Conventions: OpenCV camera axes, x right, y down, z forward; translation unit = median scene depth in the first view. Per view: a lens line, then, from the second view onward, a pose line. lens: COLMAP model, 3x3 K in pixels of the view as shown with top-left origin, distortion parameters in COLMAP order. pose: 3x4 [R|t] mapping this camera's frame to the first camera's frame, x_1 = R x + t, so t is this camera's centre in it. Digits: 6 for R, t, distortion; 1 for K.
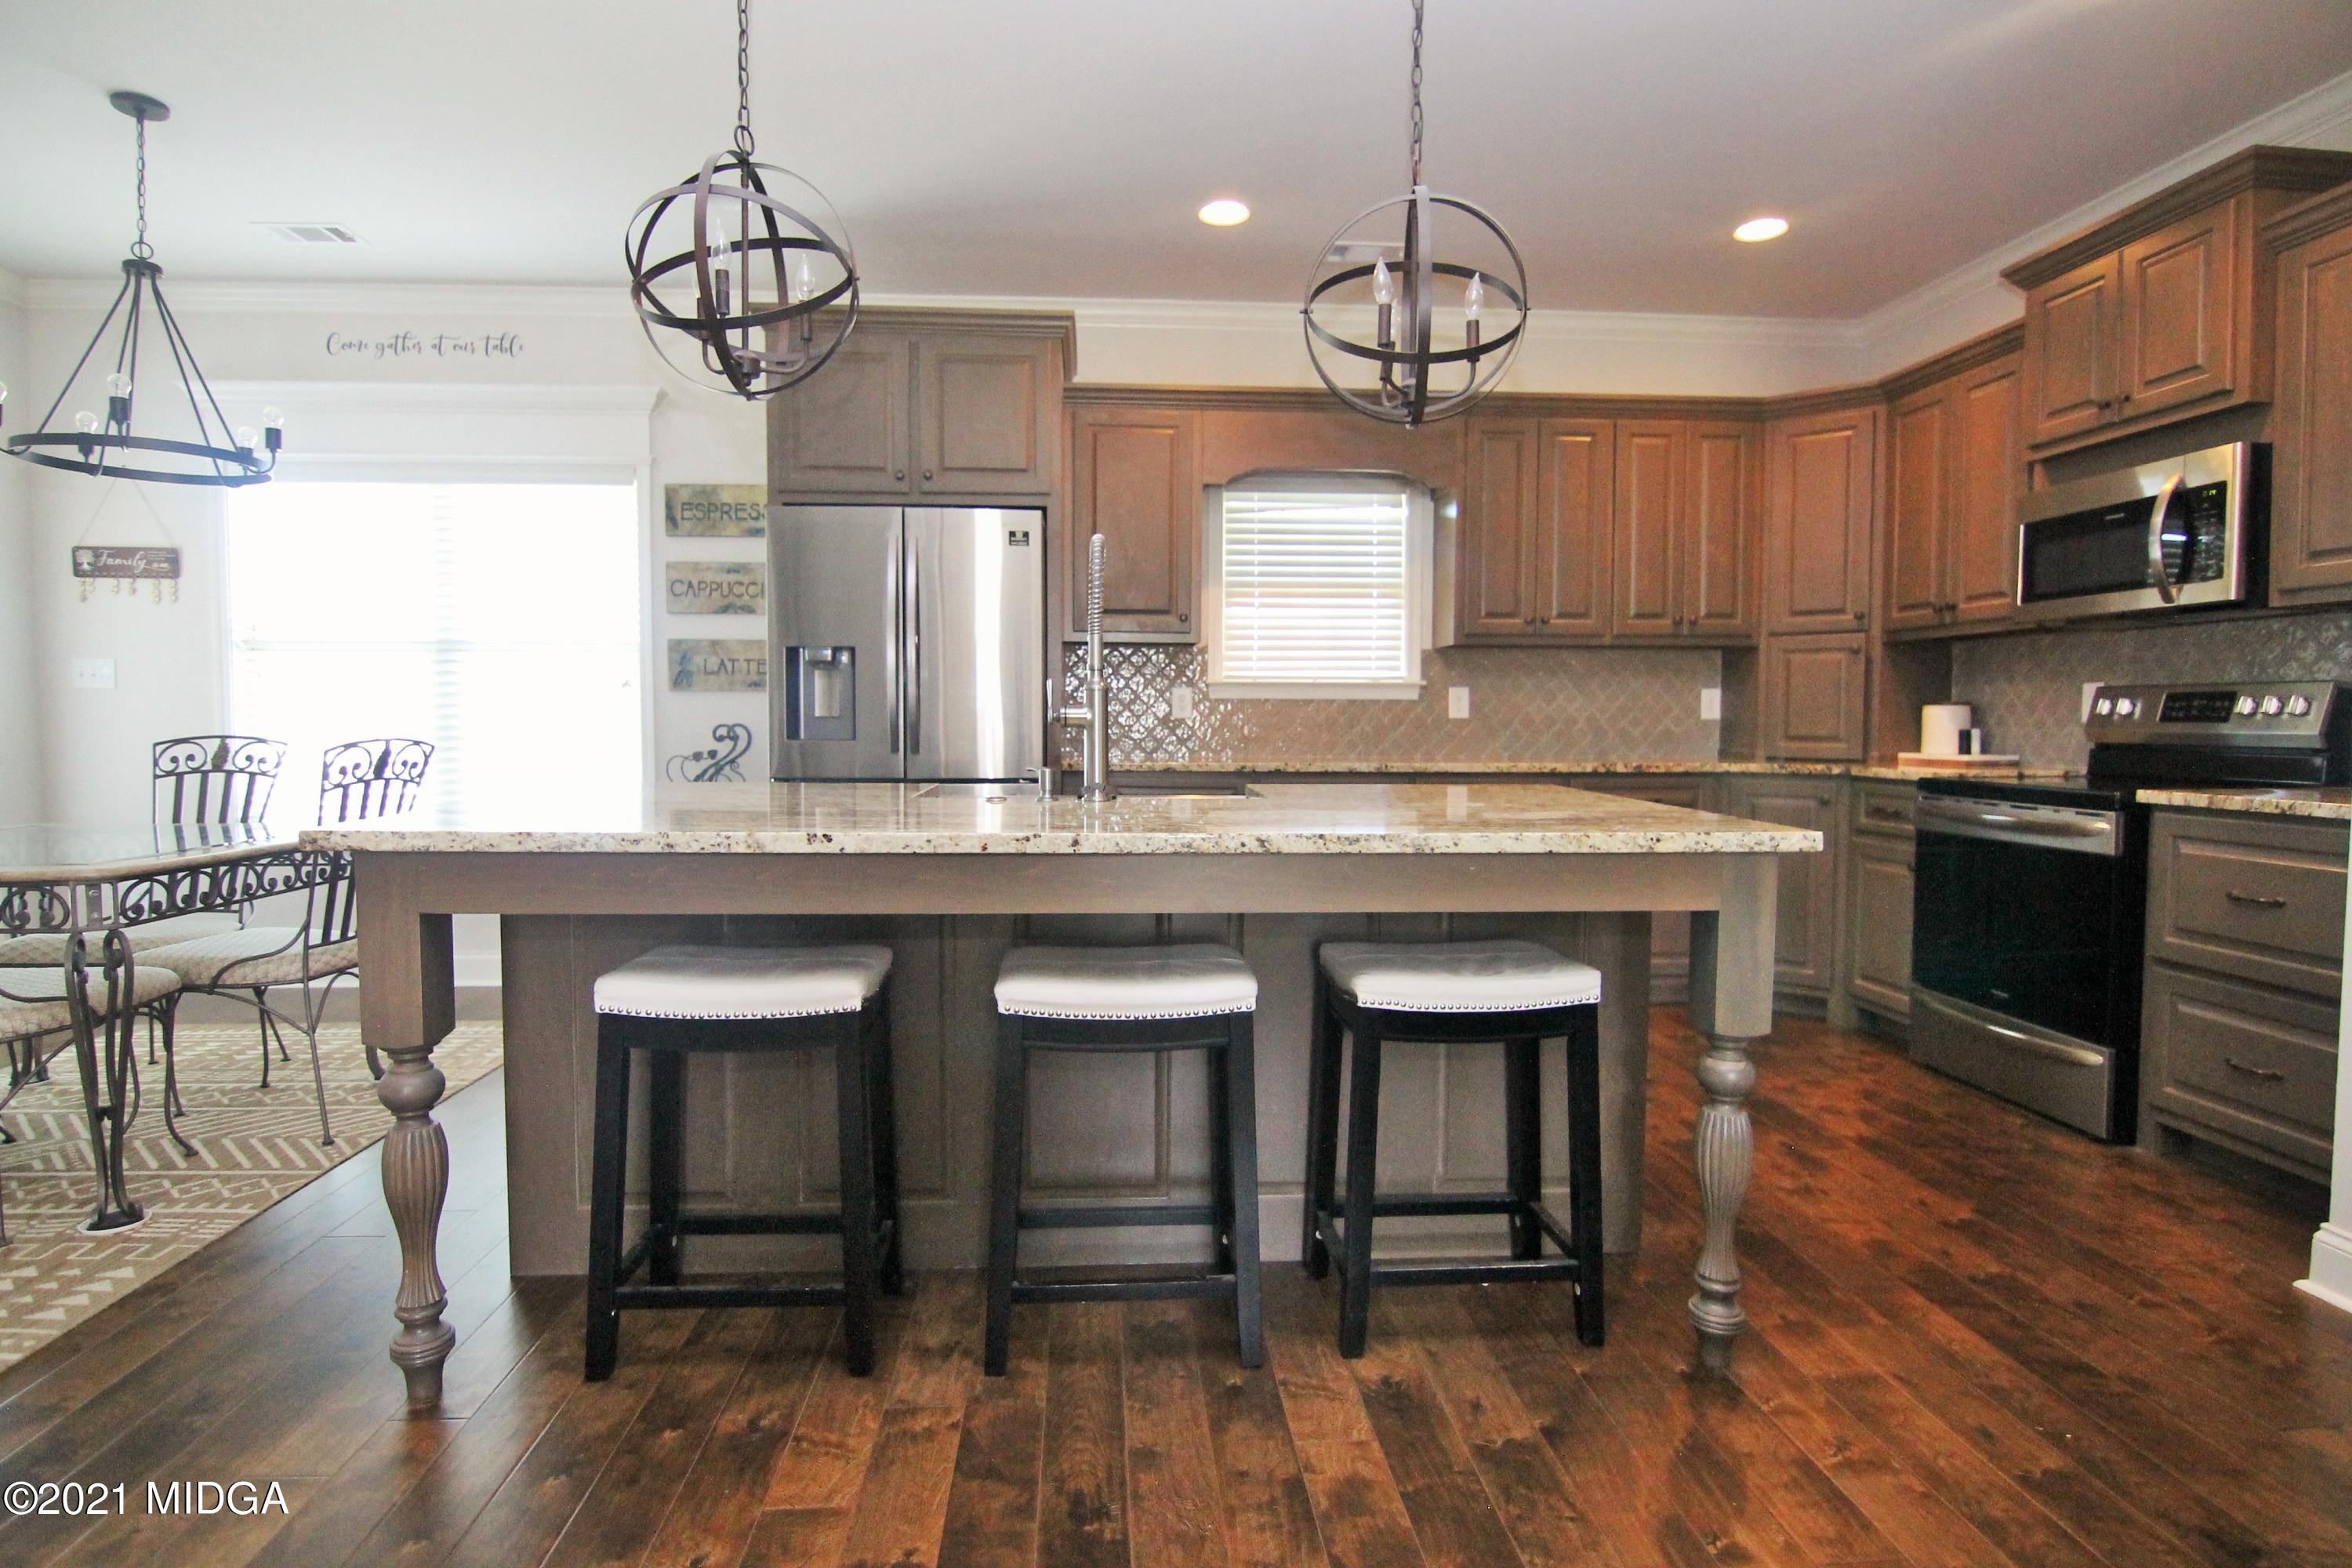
lens RADIAL K [[1203.9, 0, 1168.2], [0, 1203.9, 776.6], [0, 0, 1]] dist [0.000466, -0.016583]
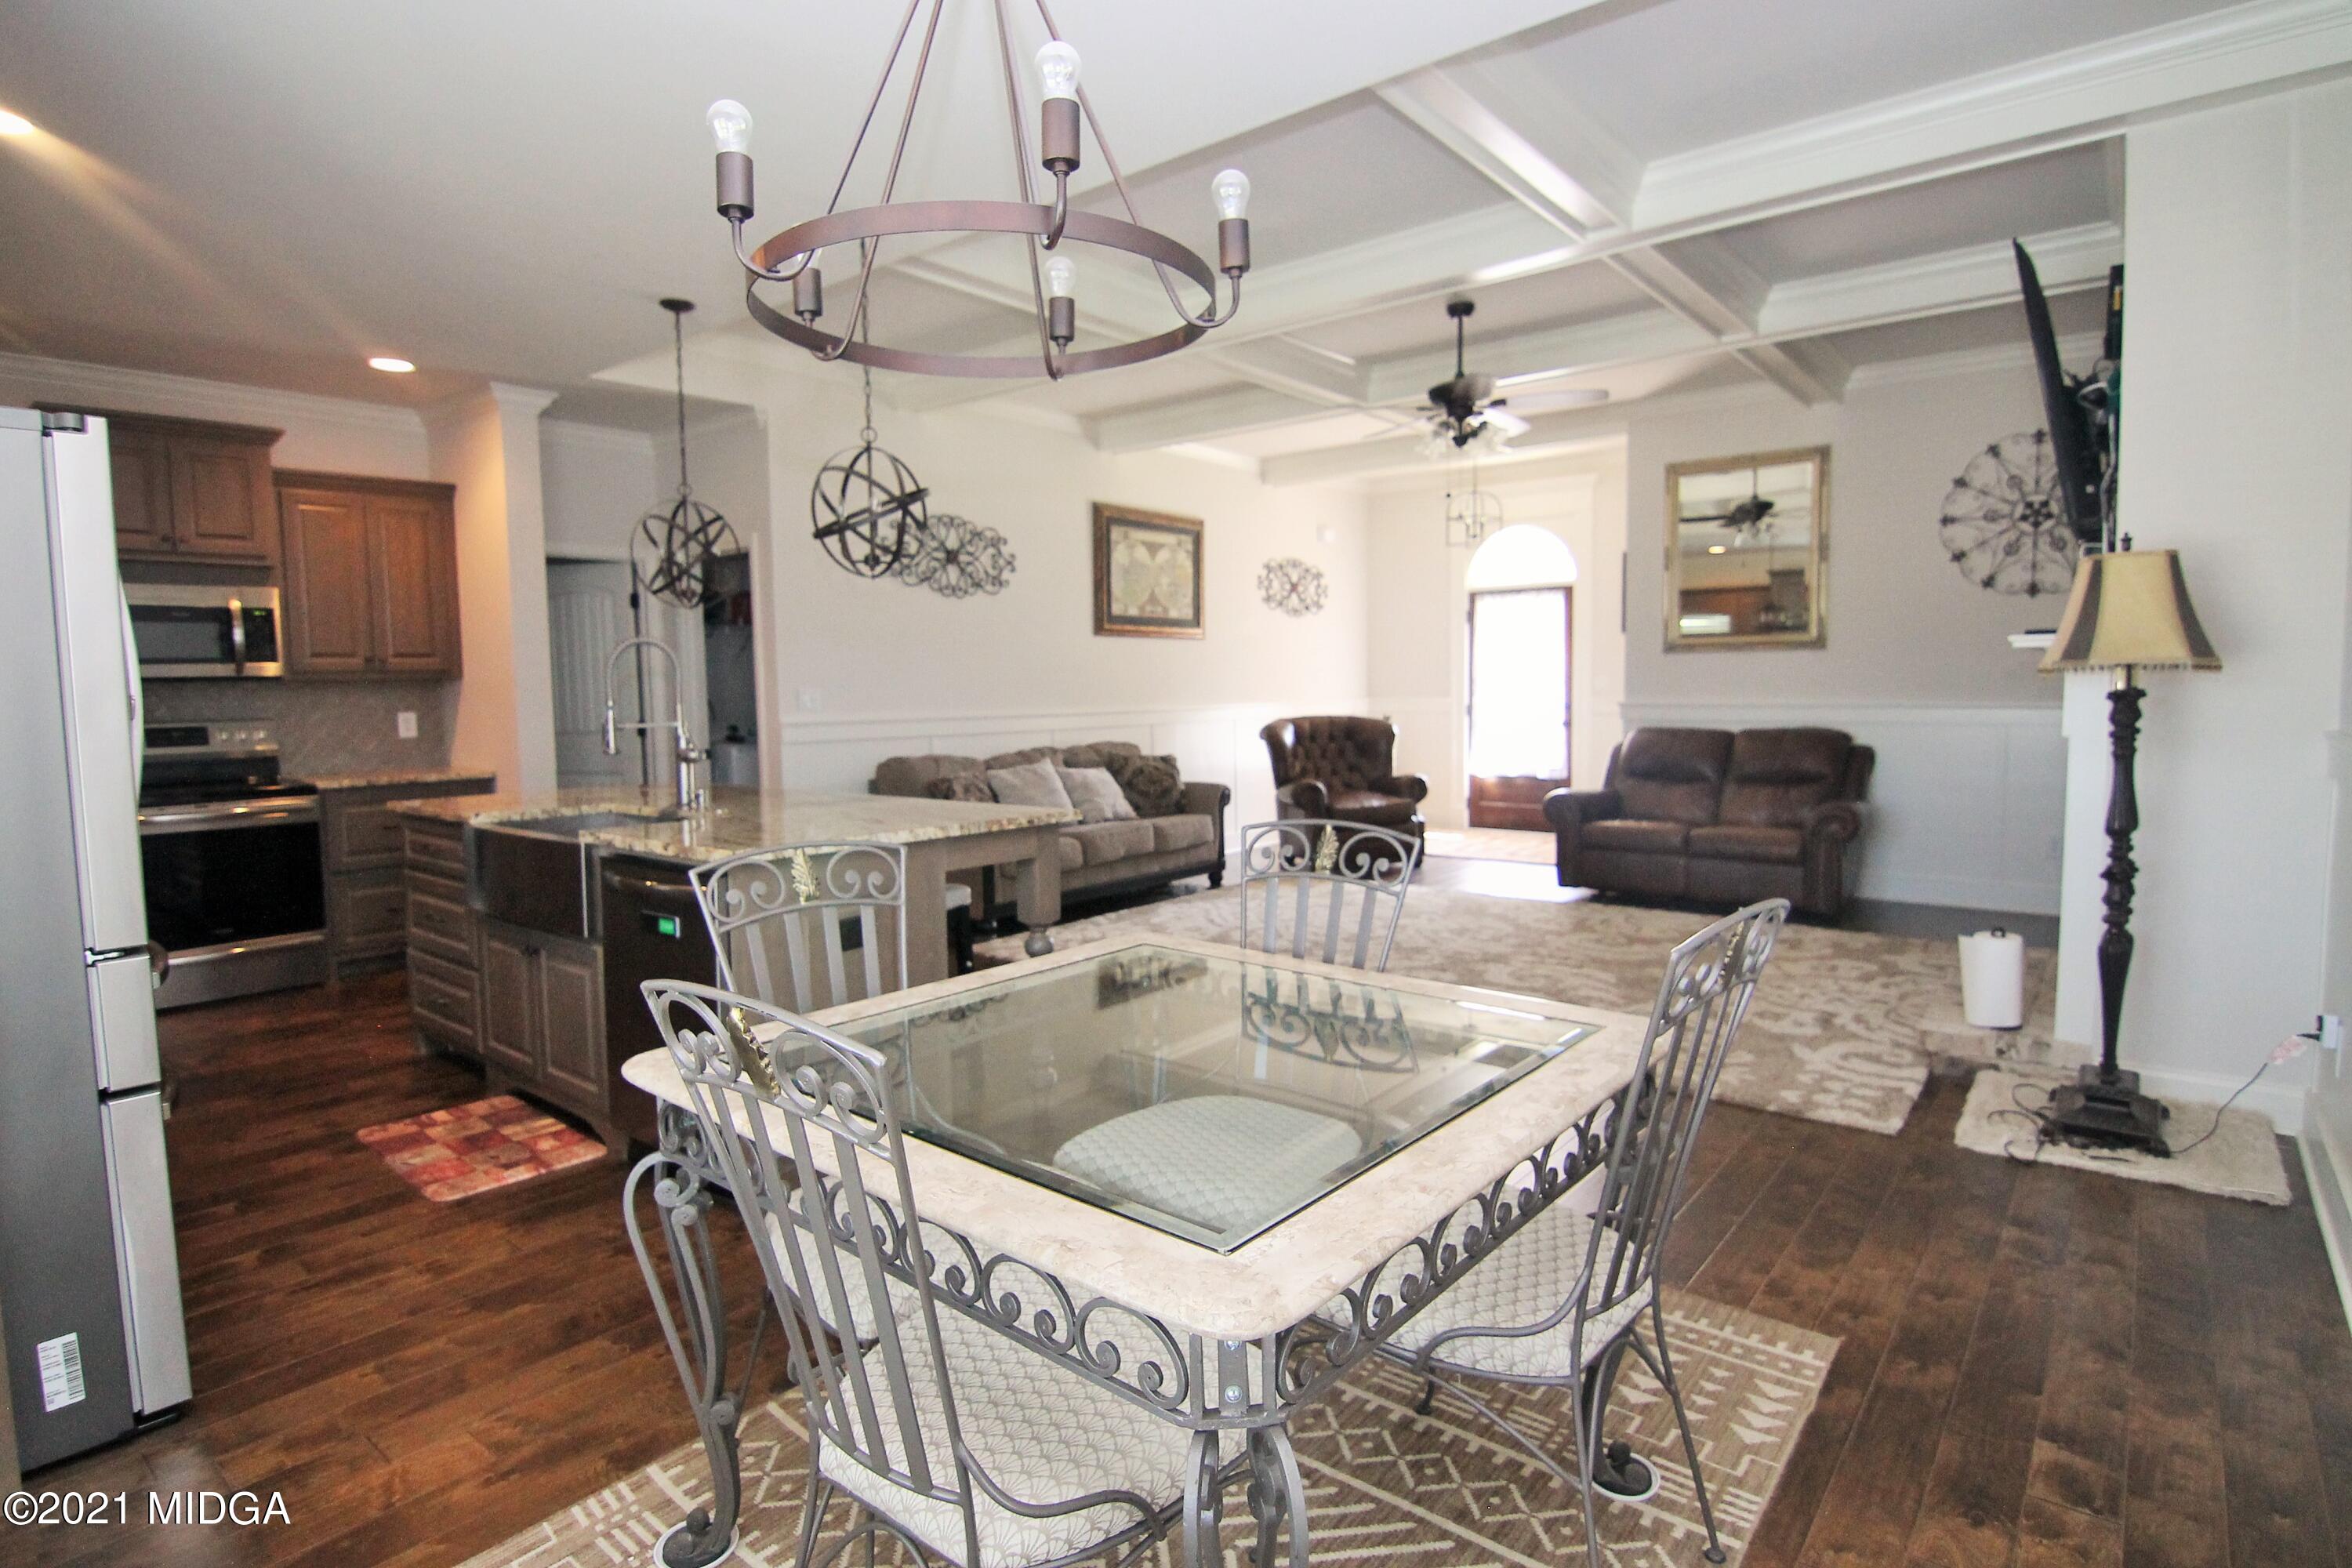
lens RADIAL K [[1203.9, 0, 1168.2], [0, 1203.9, 776.6], [0, 0, 1]] dist [0.000466, -0.016583]
pose [[-0.728098, -0.046696, 0.683880, -0.913923], [0.045981, 0.992103, 0.116695, -0.100885], [-0.683929, 0.116411, -0.720201, 0.970759]]
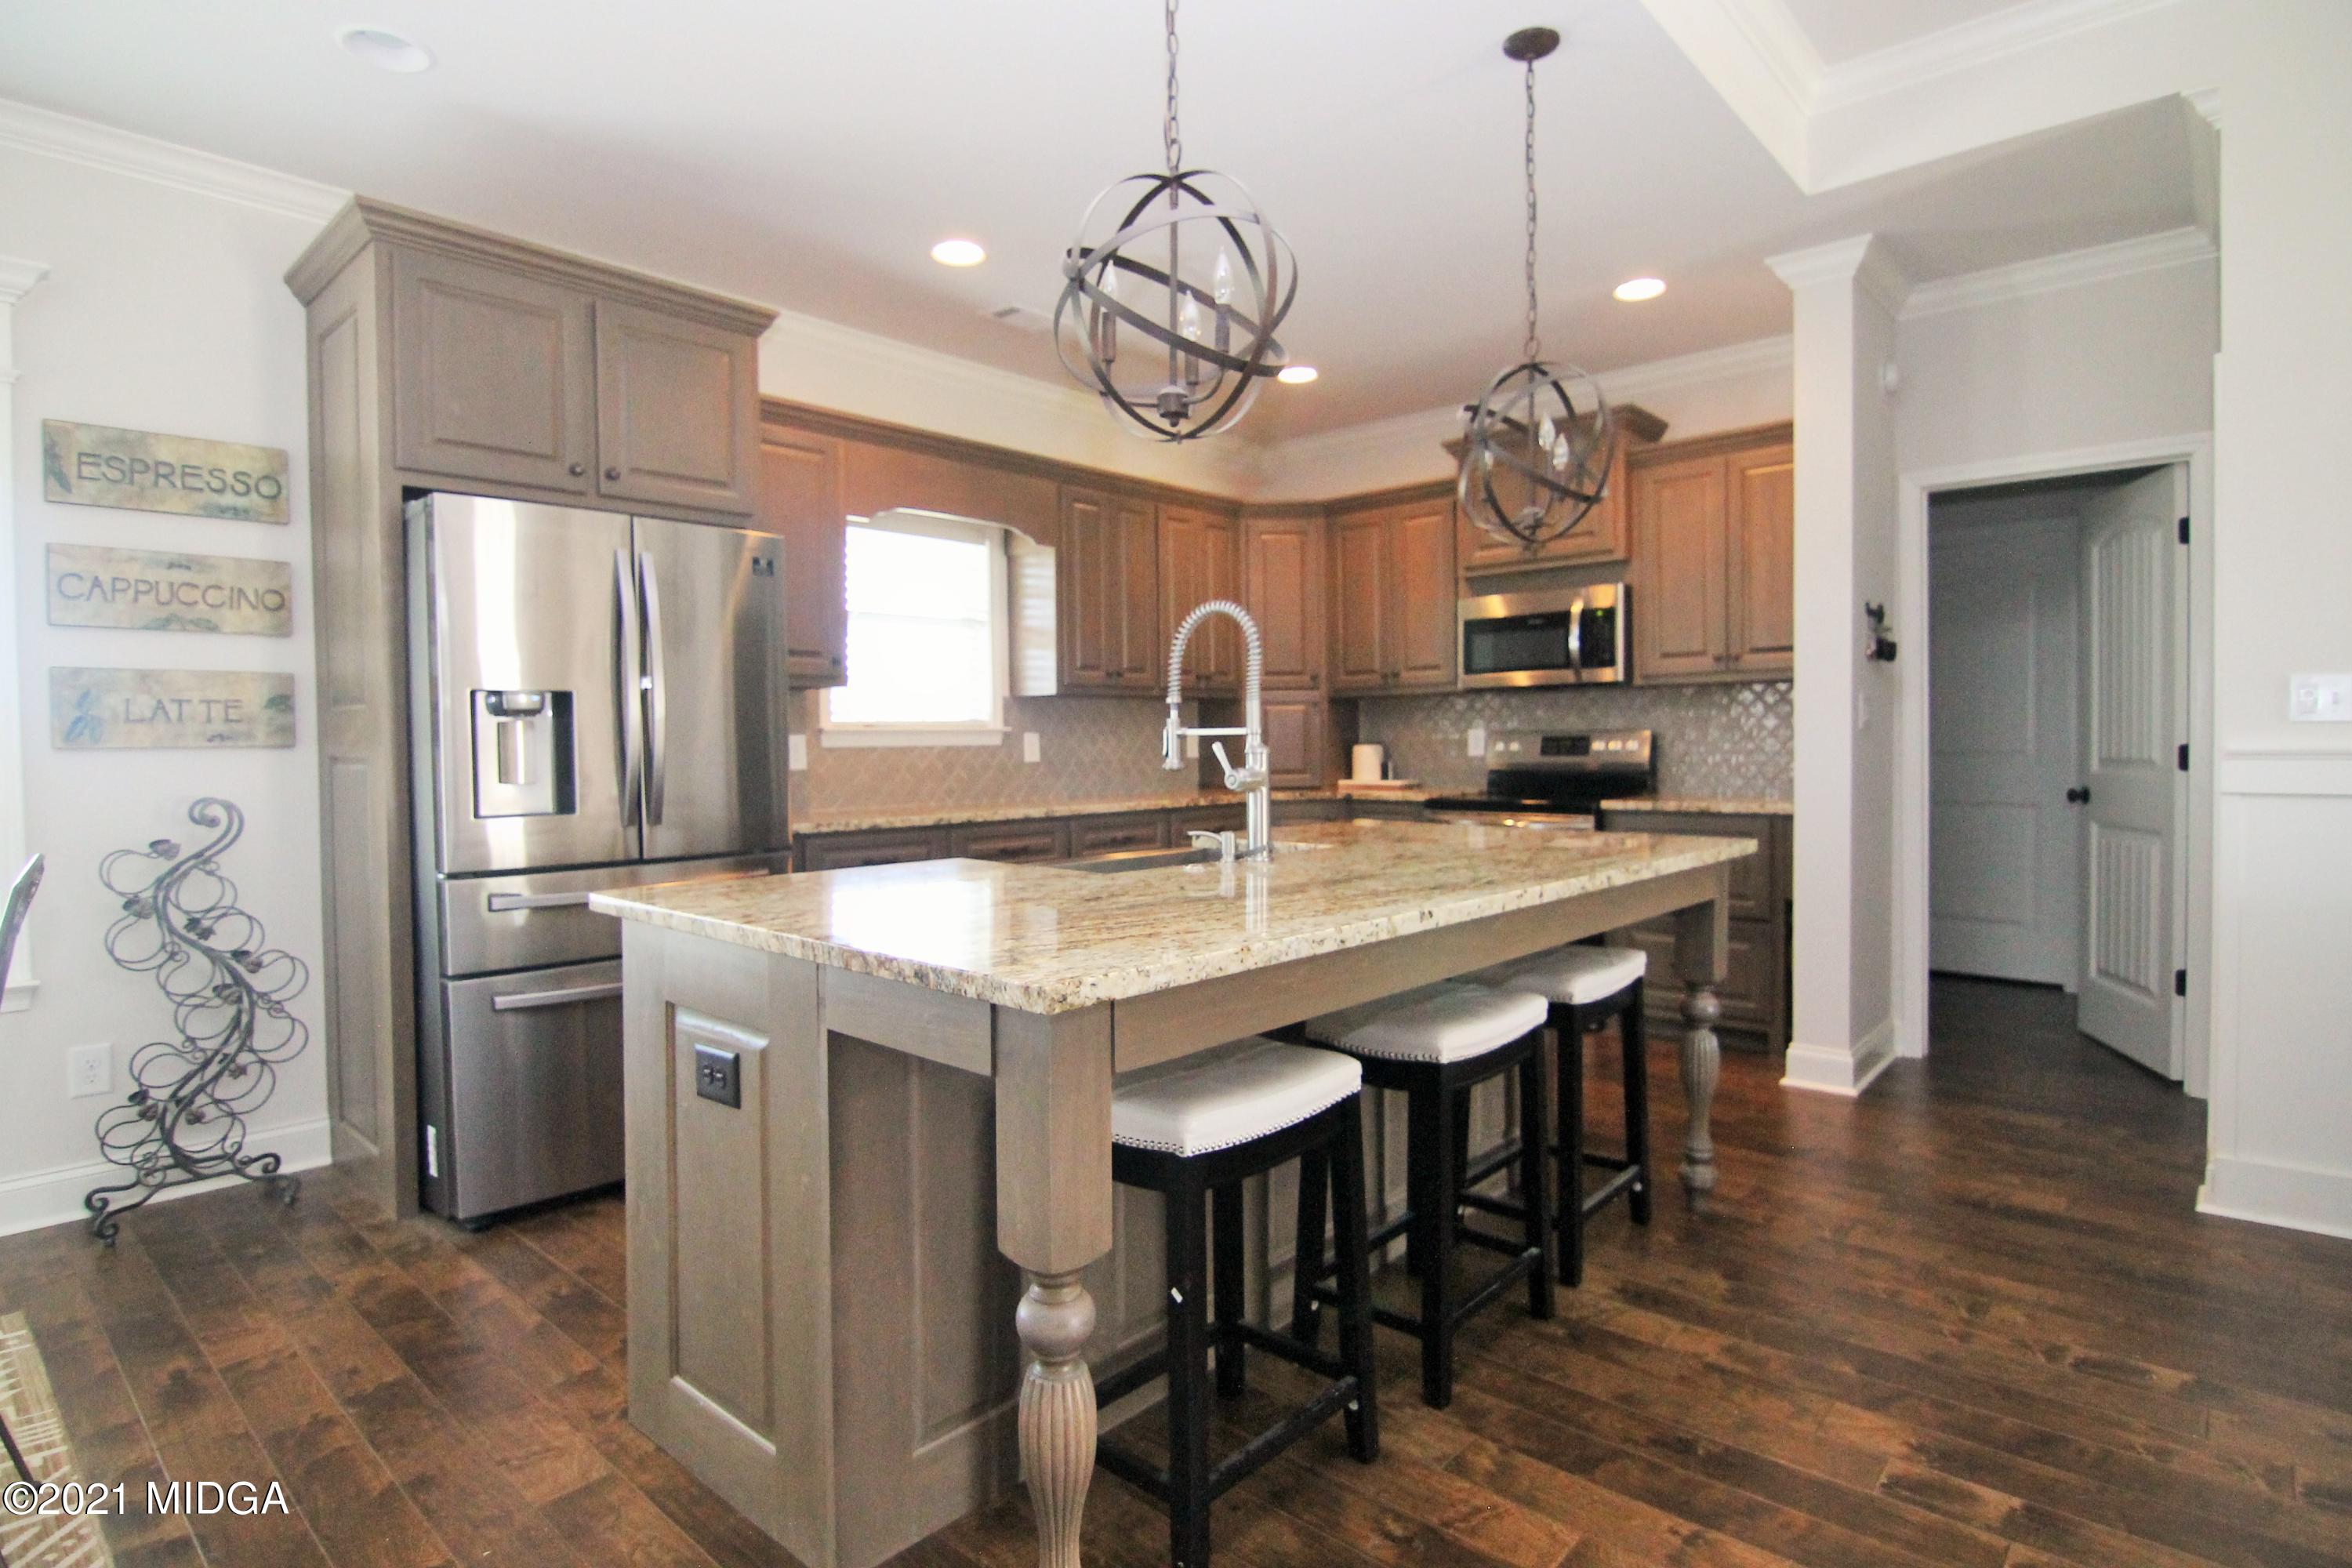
lens RADIAL K [[1203.9, 0, 1168.2], [0, 1203.9, 776.6], [0, 0, 1]] dist [0.000466, -0.016583]
pose [[0.719715, -0.032972, 0.693486, -0.470201], [0.049502, 0.998766, -0.003889, -0.029233], [-0.692503, 0.037128, 0.720459, 0.175692]]
